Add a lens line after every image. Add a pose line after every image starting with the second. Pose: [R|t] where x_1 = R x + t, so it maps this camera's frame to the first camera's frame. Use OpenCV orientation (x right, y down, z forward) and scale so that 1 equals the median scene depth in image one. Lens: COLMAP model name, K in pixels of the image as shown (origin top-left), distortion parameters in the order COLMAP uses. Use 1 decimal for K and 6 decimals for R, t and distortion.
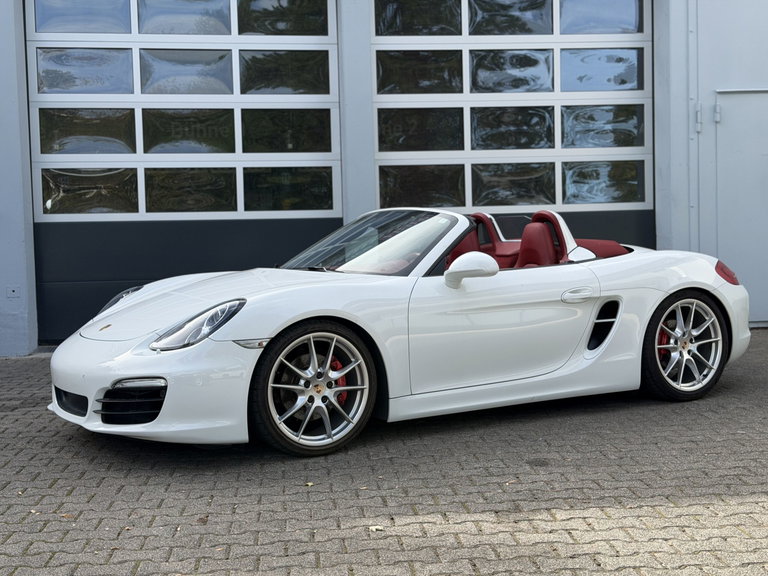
lens RADIAL K [[1091.2, 0, 384.0], [0, 1091.2, 288.0], [0, 0, 1]] dist [0.230353, -0.452022]
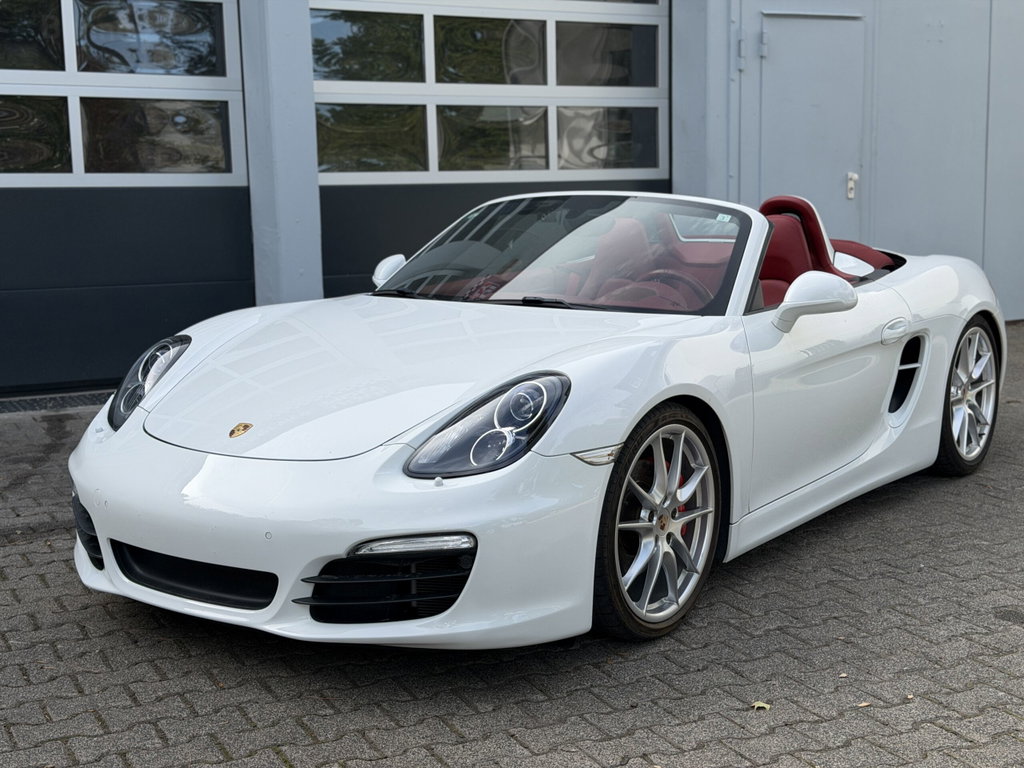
lens RADIAL K [[1455.0, 0, 512.0], [0, 1455.0, 384.0], [0, 0, 1]] dist [0.230353, -0.452022]
pose [[0.911640, -0.048110, 0.408164, -0.414359], [0.011456, 0.995714, 0.091777, -0.048529], [-0.410830, -0.078992, 0.908284, 0.316779]]
